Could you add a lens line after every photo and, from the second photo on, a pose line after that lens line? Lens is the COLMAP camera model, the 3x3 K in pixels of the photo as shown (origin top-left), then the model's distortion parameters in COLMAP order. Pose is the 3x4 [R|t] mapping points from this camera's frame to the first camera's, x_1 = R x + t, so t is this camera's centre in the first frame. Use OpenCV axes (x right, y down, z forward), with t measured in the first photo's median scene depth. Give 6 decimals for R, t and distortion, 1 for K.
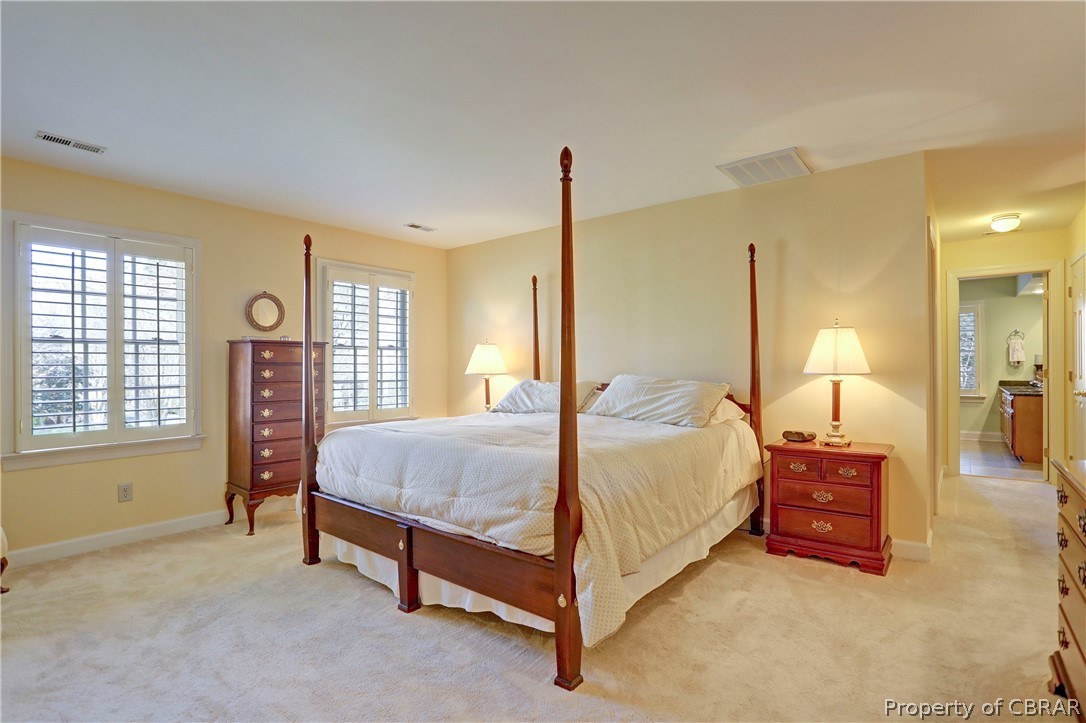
lens RADIAL K [[520.6, 0, 539.3], [0, 520.6, 368.2], [0, 0, 1]] dist [-0.070972, 0.000200]
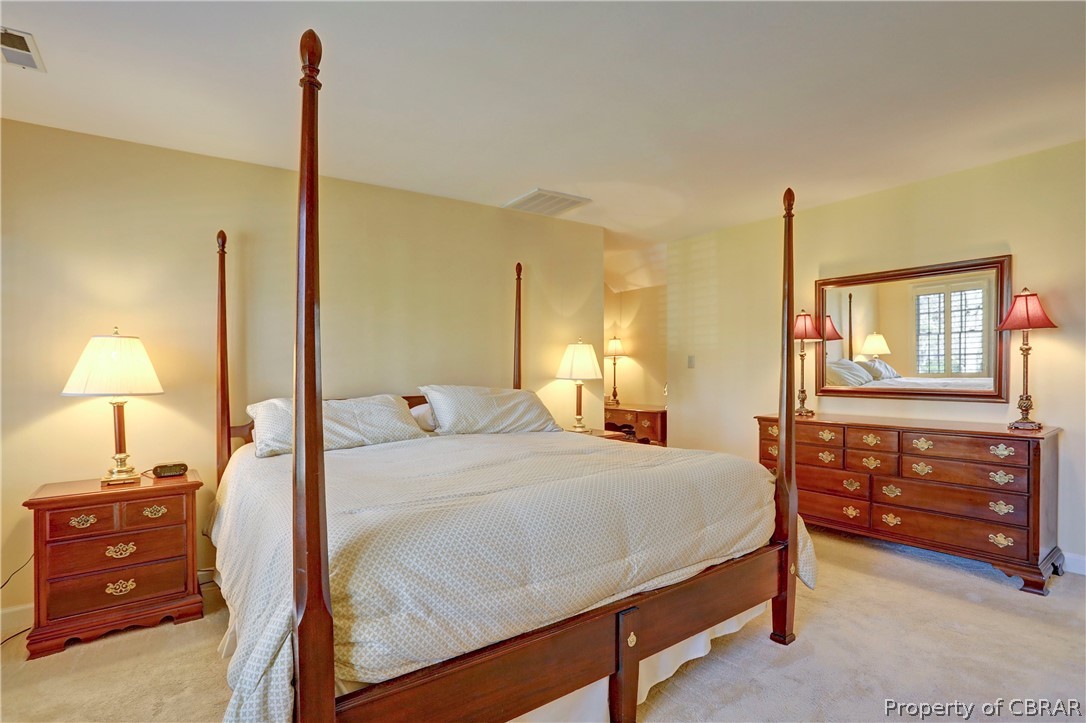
lens RADIAL K [[549.3, 0, 543.0], [0, 549.3, 361.5], [0, 0, 1]] dist [0.045090, -0.000077]
pose [[0.250748, 0.018675, 0.967872, -0.644675], [0.027436, 0.999275, -0.026389, 0.001000], [-0.967664, 0.033172, 0.250054, 0.591961]]
